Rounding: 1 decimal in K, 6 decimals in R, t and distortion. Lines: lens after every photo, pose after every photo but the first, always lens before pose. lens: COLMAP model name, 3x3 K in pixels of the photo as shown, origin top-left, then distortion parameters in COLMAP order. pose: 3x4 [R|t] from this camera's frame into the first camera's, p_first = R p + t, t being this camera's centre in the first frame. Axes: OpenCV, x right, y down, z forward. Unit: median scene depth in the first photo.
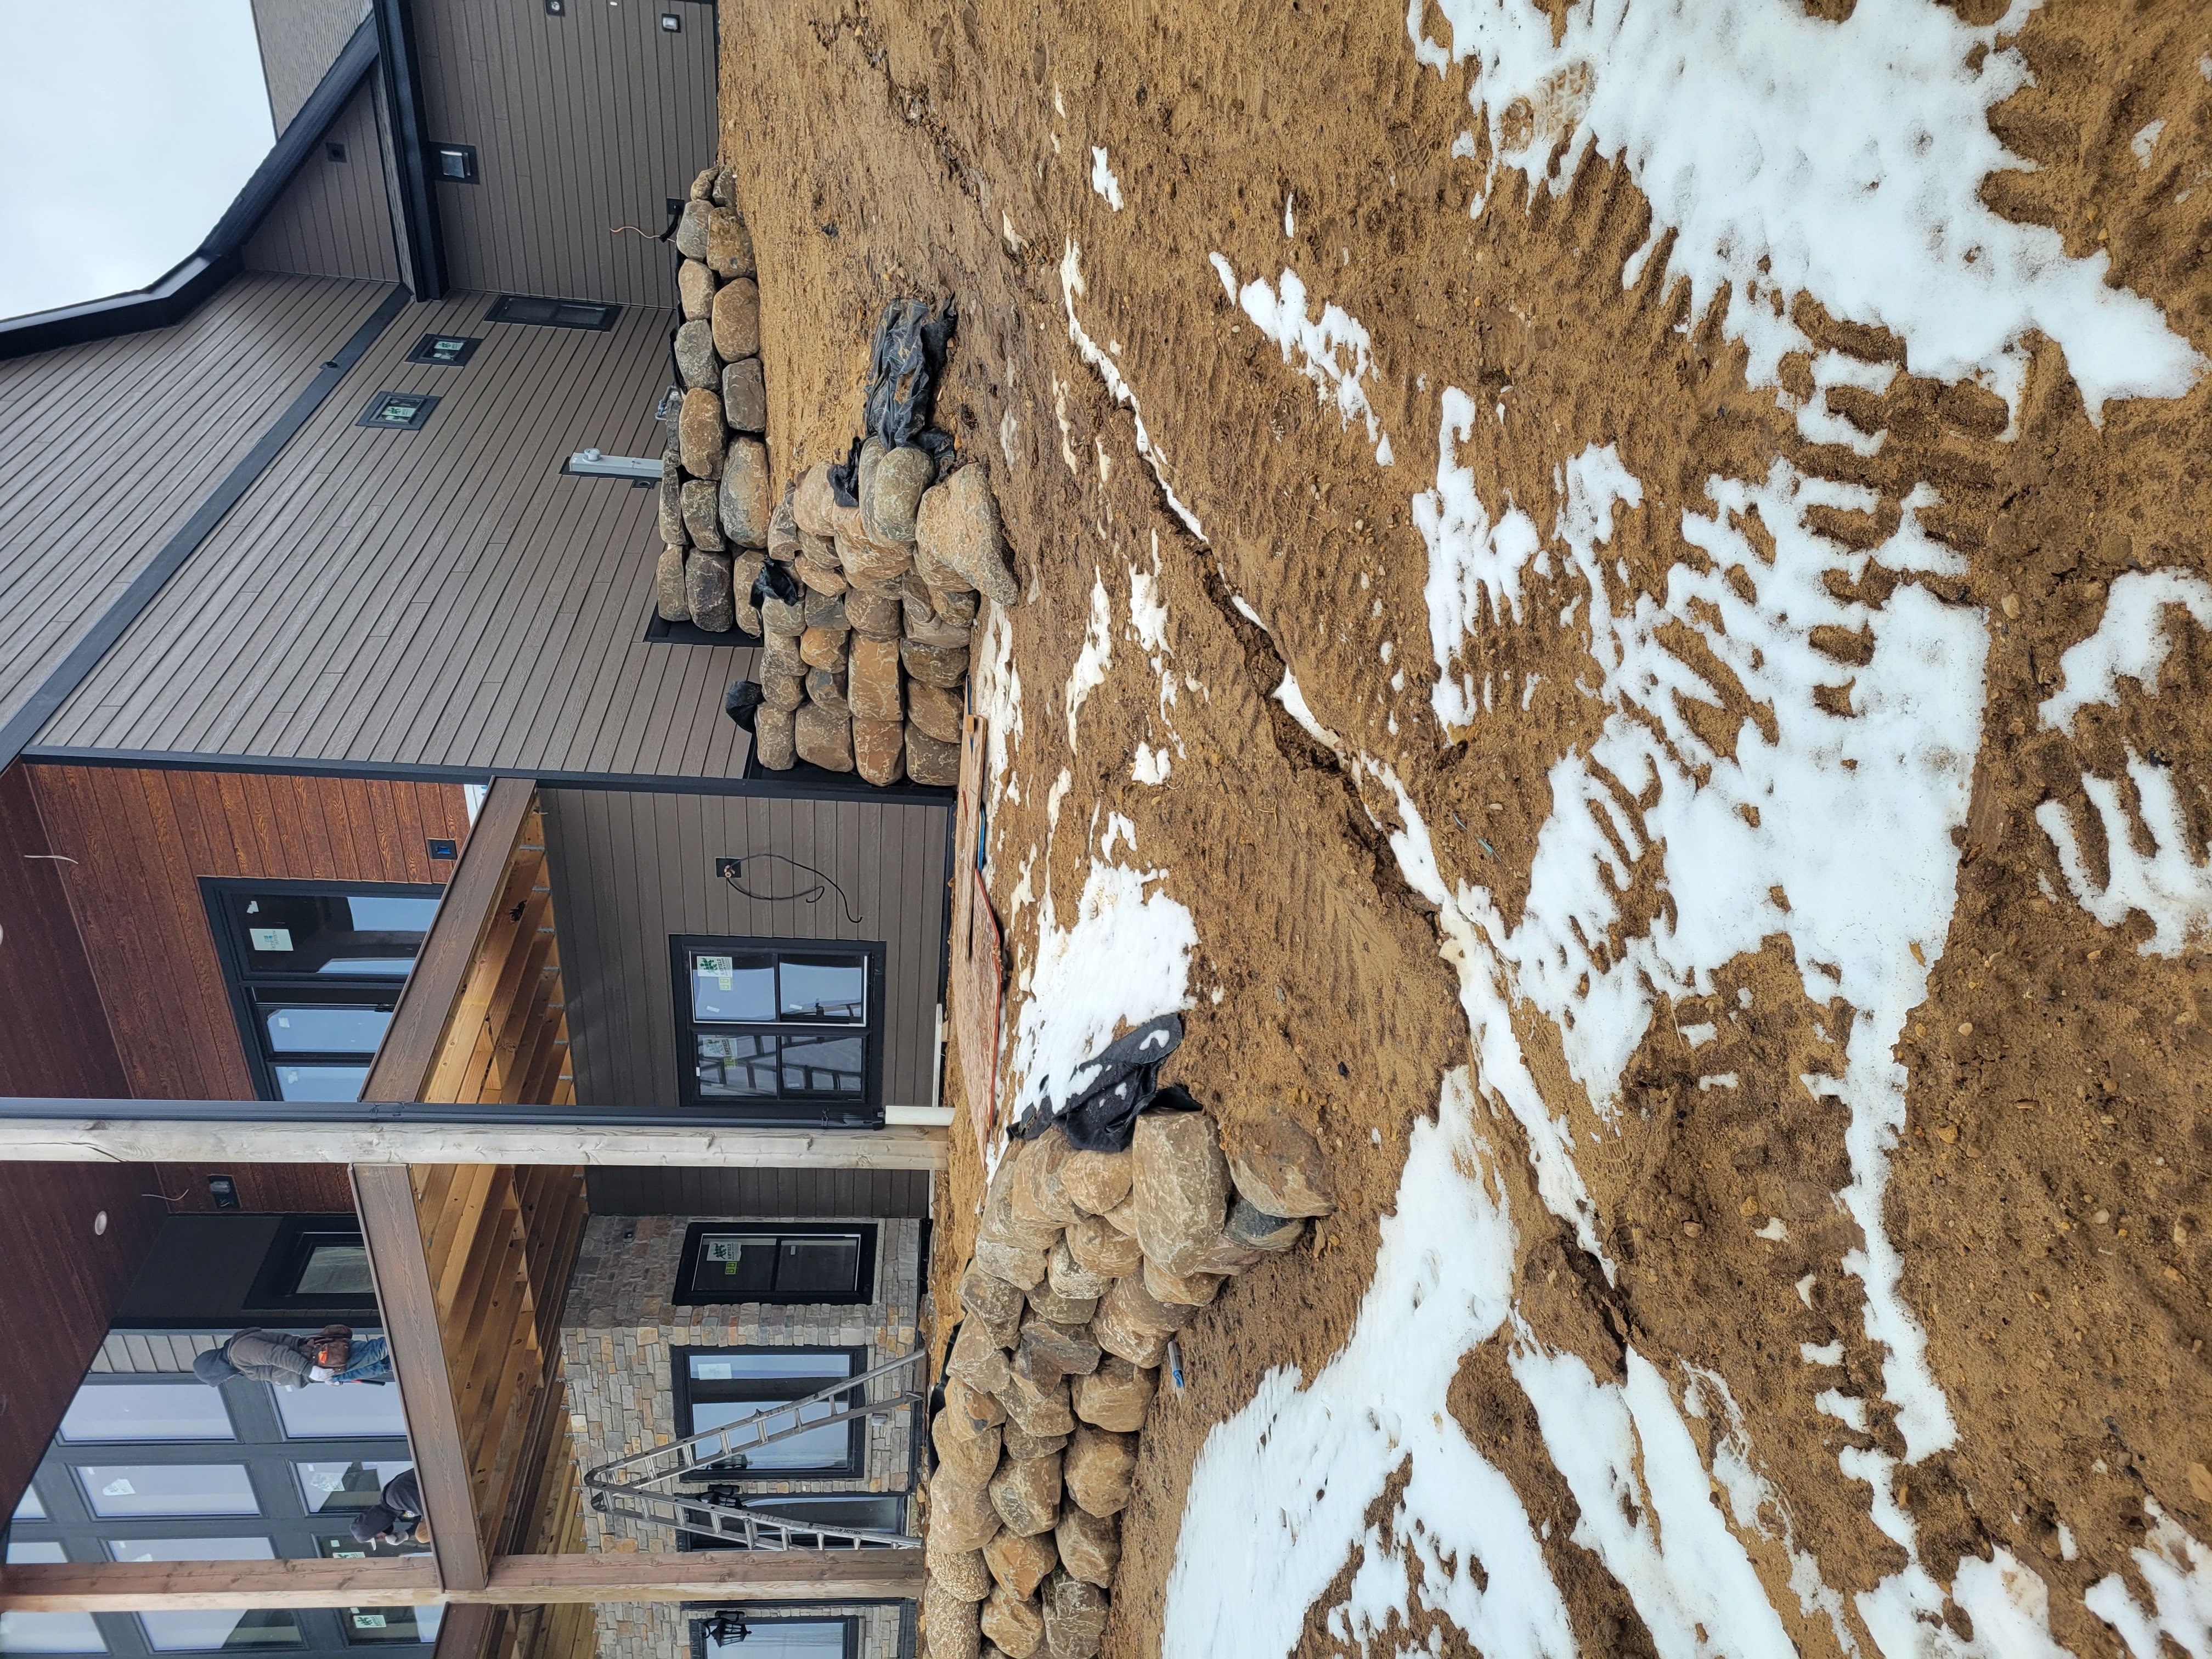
lens RADIAL K [[1647.9, 0, 1131.1], [0, 1647.9, 807.0], [0, 0, 1]] dist [0.069970, -0.059487]
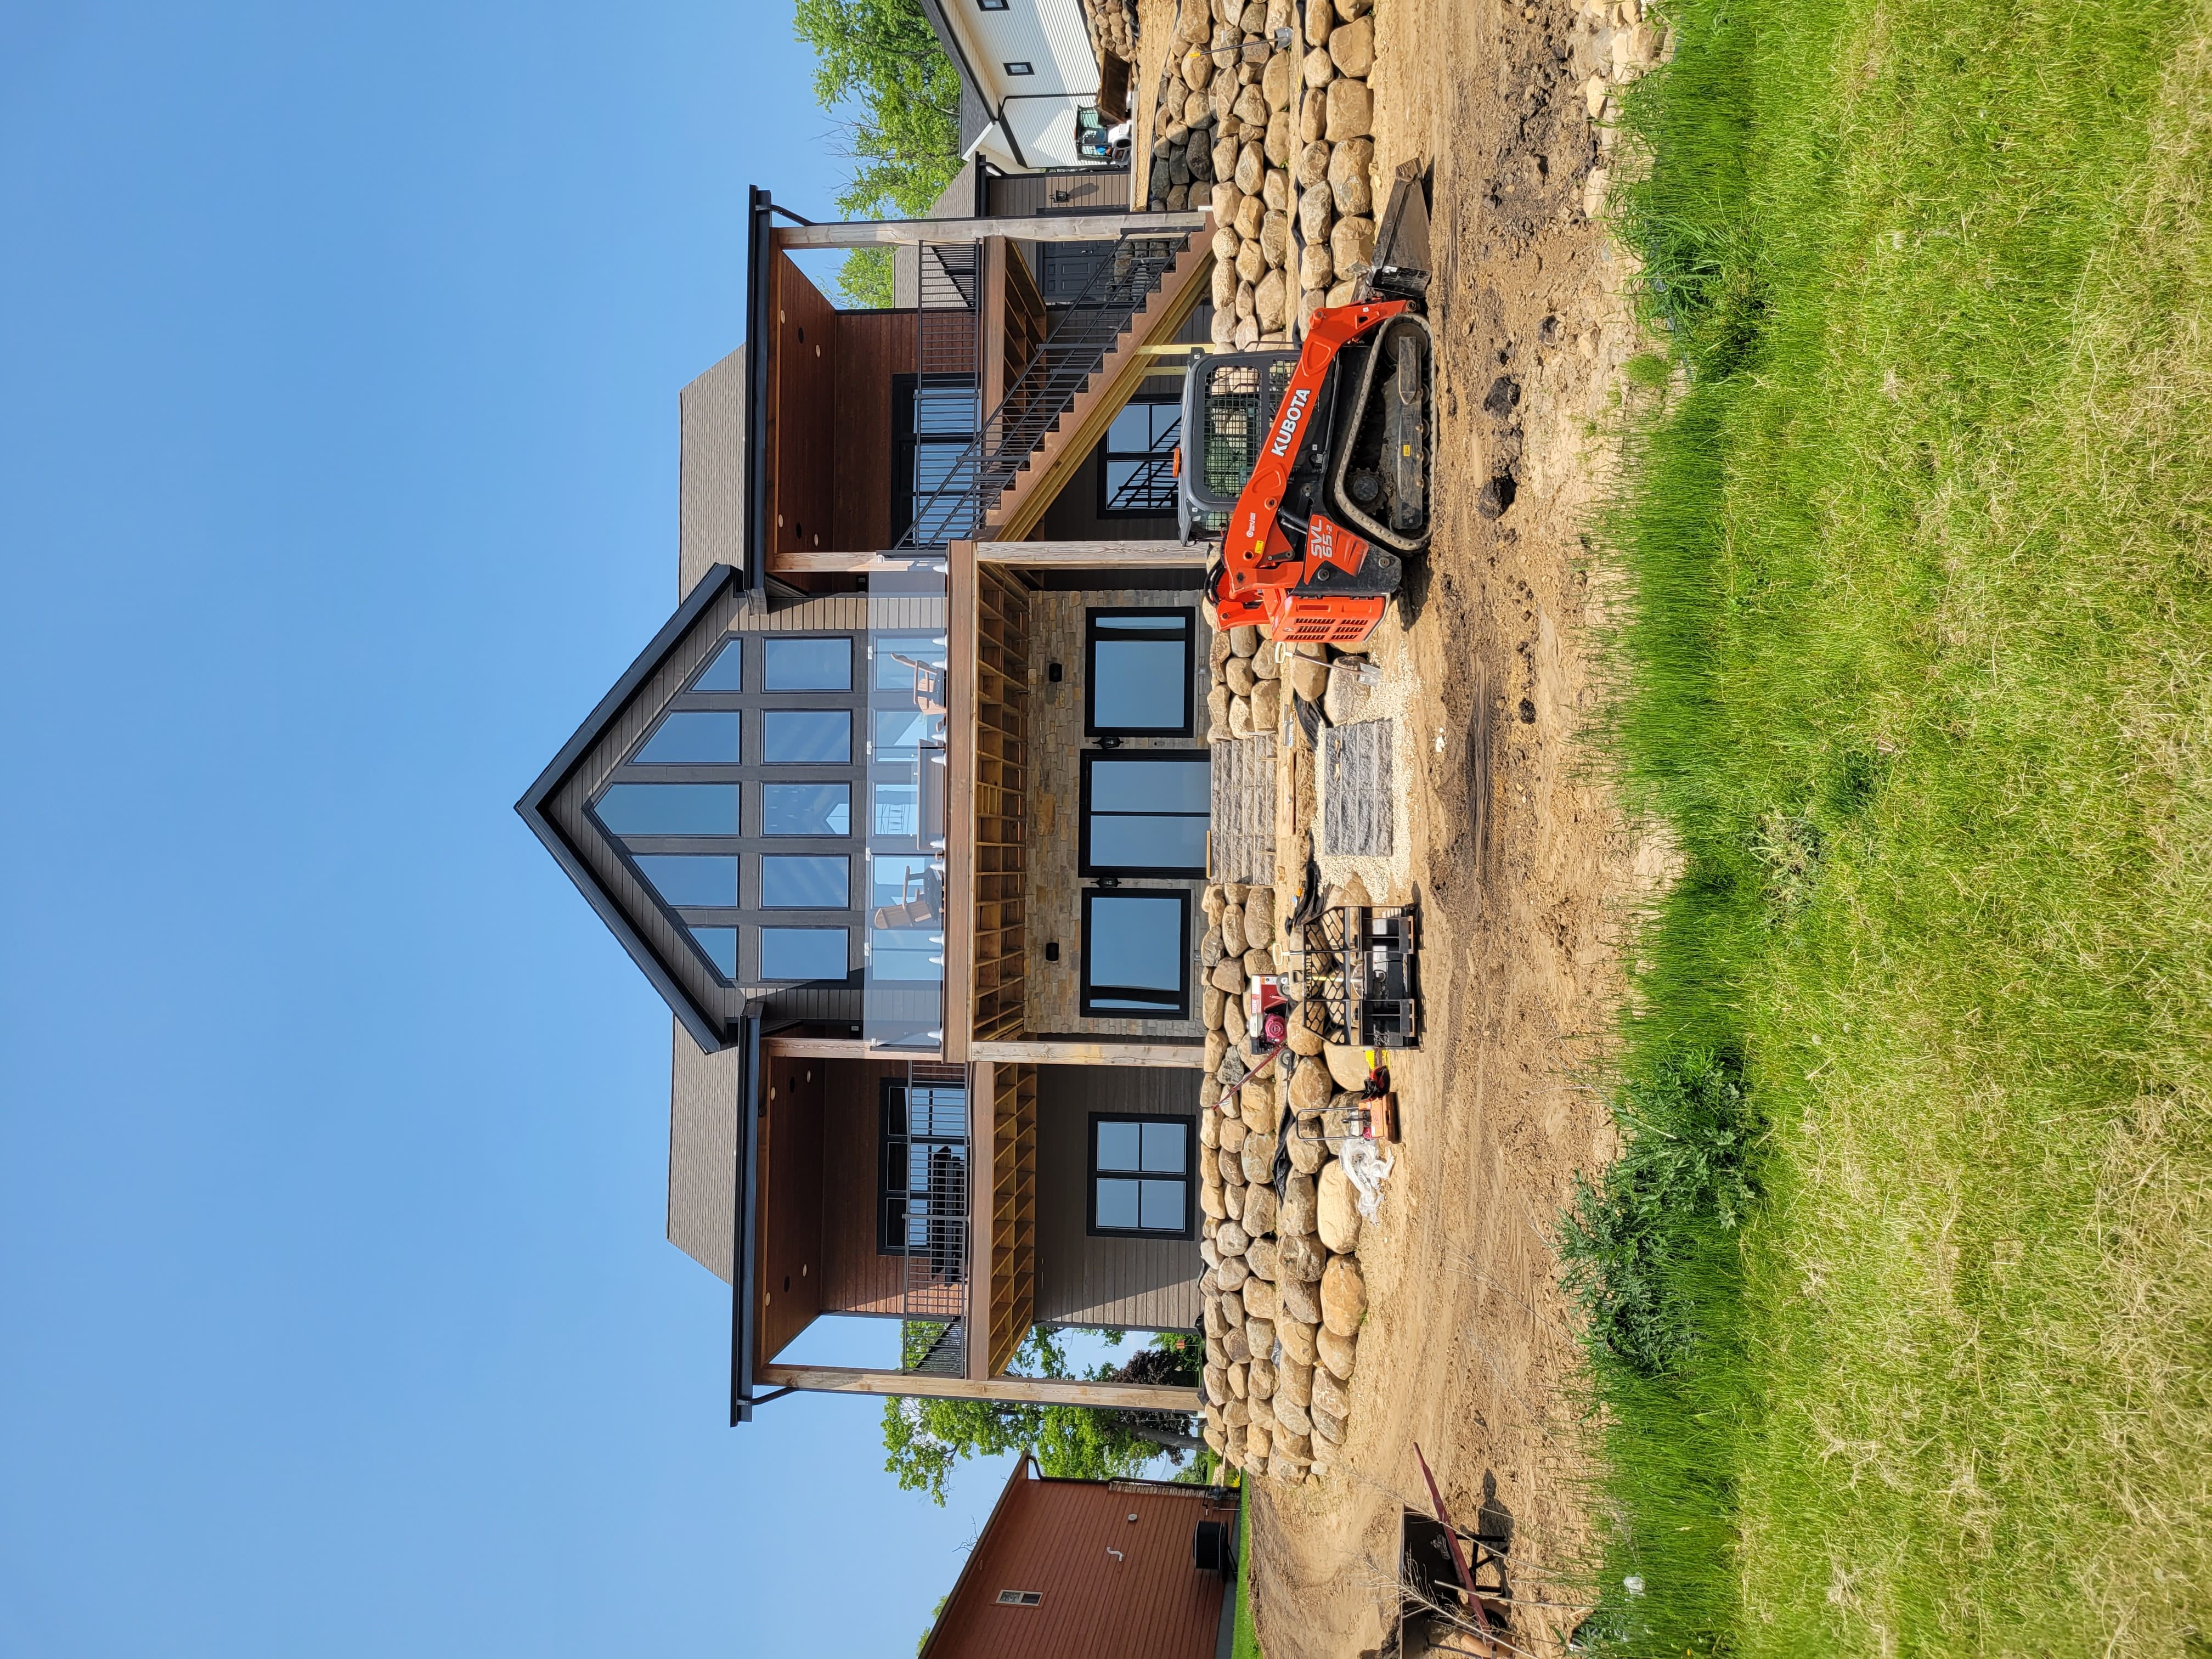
lens RADIAL K [[1647.9, 0, 1109.3], [0, 1647.9, 835.9], [0, 0, 1]] dist [0.069970, -0.059487]
pose [[0.974693, -0.093836, -0.202901, 0.194800], [-0.044185, 0.808864, -0.586333, 3.652279], [0.219139, 0.580460, 0.784248, -0.562902]]
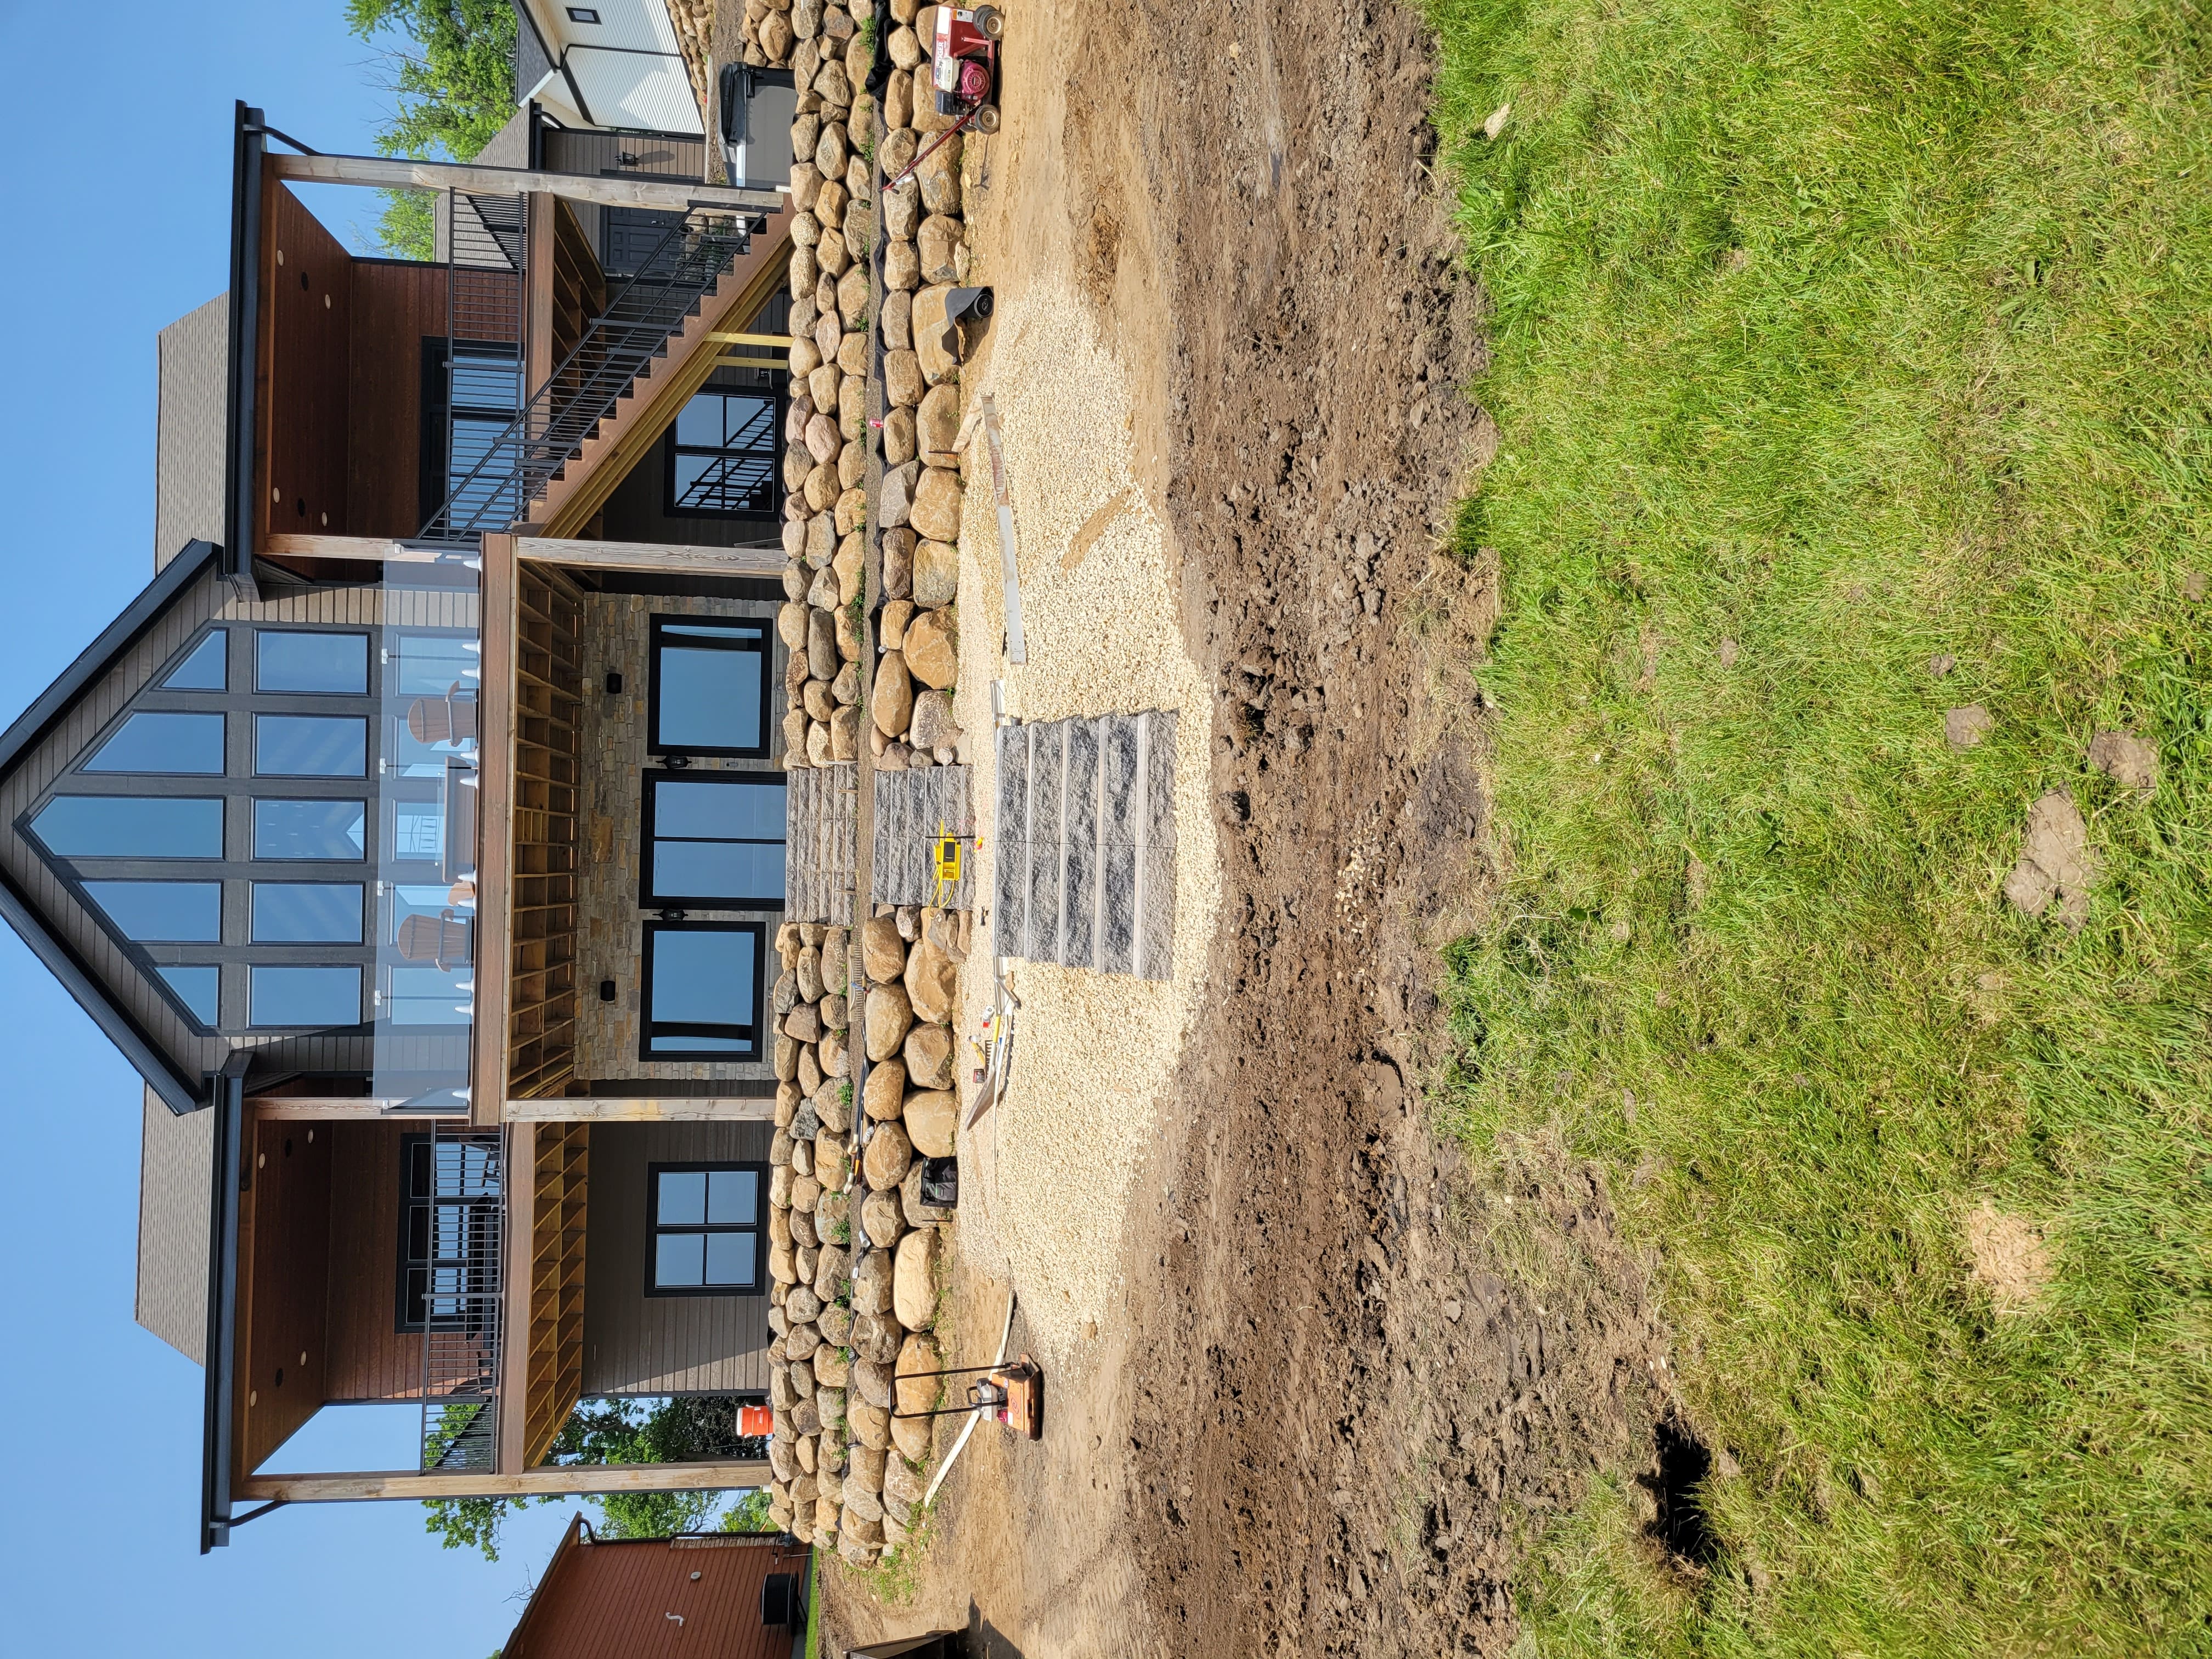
lens RADIAL K [[1647.9, 0, 1121.2], [0, 1647.9, 858.3], [0, 0, 1]] dist [0.069970, -0.059487]
pose [[0.995453, -0.082247, 0.048055, 0.196317], [0.094948, 0.816109, -0.570045, 3.486460], [0.007667, 0.572016, 0.820207, -0.444004]]
